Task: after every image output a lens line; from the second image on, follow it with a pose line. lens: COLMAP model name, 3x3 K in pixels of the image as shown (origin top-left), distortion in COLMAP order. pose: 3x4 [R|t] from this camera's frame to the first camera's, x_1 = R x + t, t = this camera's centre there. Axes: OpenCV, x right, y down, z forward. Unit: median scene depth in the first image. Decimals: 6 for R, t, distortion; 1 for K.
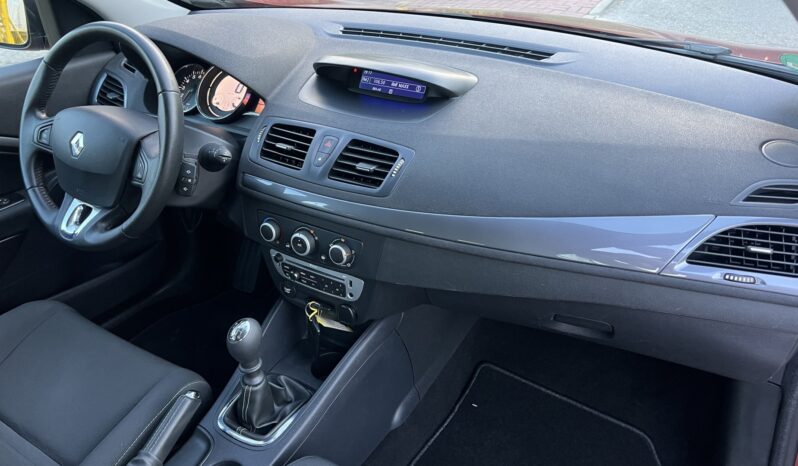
lens RADIAL K [[624.2, 0, 397.2], [0, 624.2, 232.5], [0, 0, 1]] dist [0.071756, -0.079308]
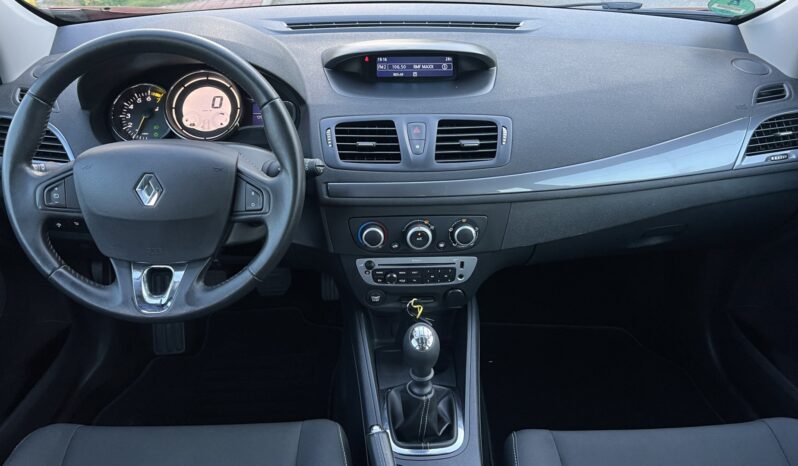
lens RADIAL K [[624.2, 0, 396.7], [0, 624.2, 236.6], [0, 0, 1]] dist [0.071756, -0.079308]
pose [[0.827636, -0.262463, 0.496116, -0.625143], [0.267457, 0.961540, 0.062509, -0.049816], [-0.493442, 0.080955, 0.866003, 0.181716]]
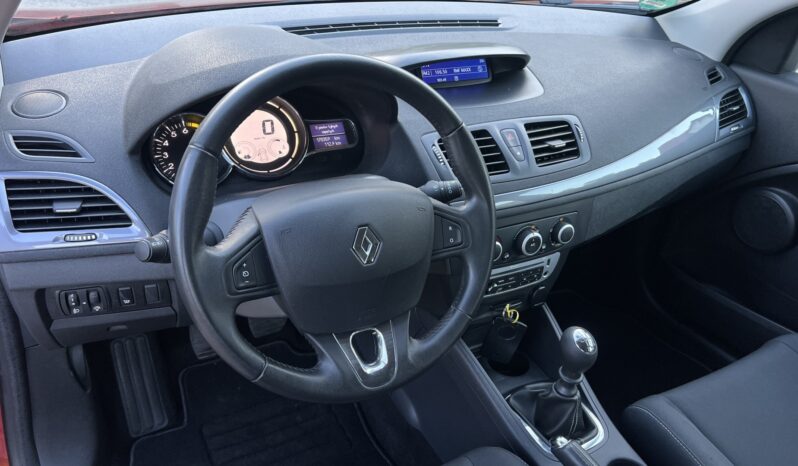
lens RADIAL K [[624.2, 0, 396.8], [0, 624.2, 232.0], [0, 0, 1]] dist [0.071756, -0.079308]
pose [[0.496696, -0.388680, 0.776029, -0.944463], [0.363644, 0.905052, 0.220553, -0.270207], [-0.788072, 0.172650, 0.590877, 0.567332]]
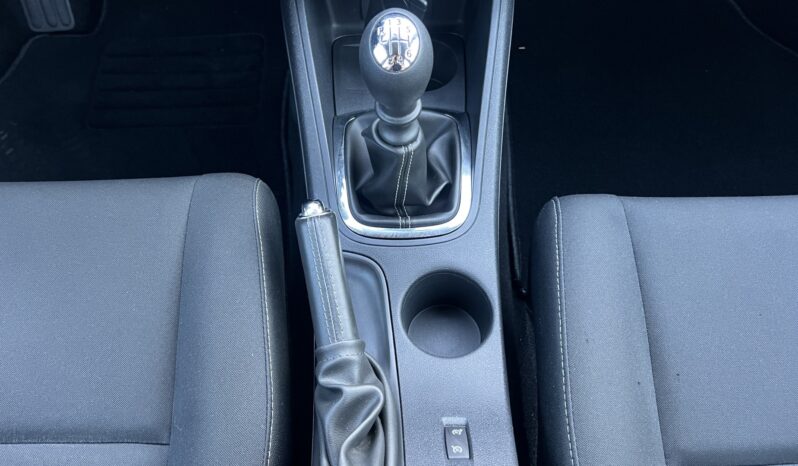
lens RADIAL K [[624.2, 0, 390.3], [0, 624.2, 237.8], [0, 0, 1]] dist [0.071756, -0.079308]
pose [[0.842992, -0.464885, 0.270643, -0.389677], [0.268381, 0.799505, 0.537367, 0.024123], [-0.466194, -0.380361, 0.798742, 0.530936]]
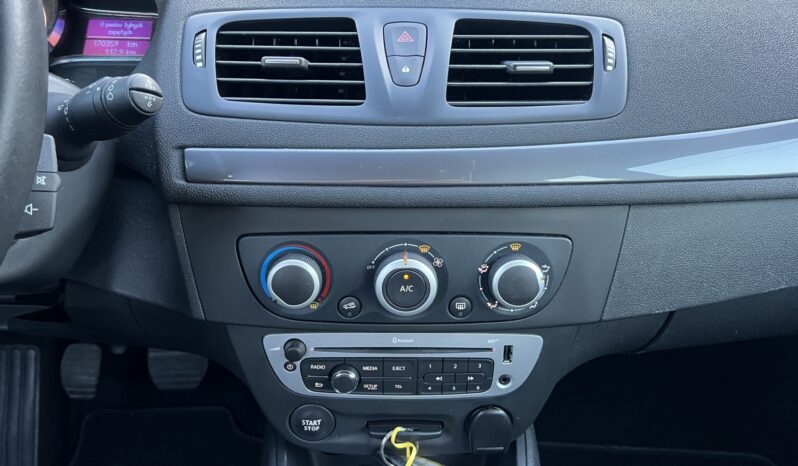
lens RADIAL K [[624.2, 0, 397.6], [0, 624.2, 231.7], [0, 0, 1]] dist [0.071756, -0.079308]
pose [[0.847598, -0.190586, 0.495232, -0.330141], [0.249721, 0.966734, -0.055361, 0.005210], [-0.468207, 0.170593, 0.866995, 0.626313]]
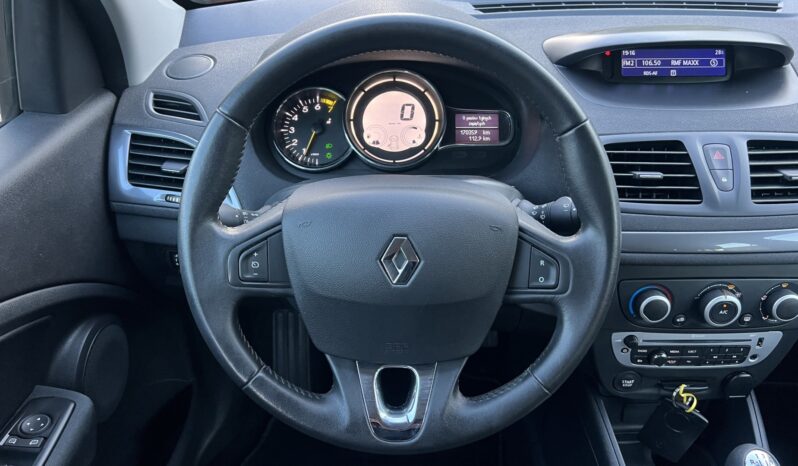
lens RADIAL K [[624.2, 0, 403.3], [0, 624.2, 238.1], [0, 0, 1]] dist [0.071756, -0.079308]
pose [[0.845168, -0.263172, 0.465222, -0.701262], [0.257875, 0.963156, 0.076368, -0.185986], [-0.468179, 0.055426, 0.881894, 0.533969]]
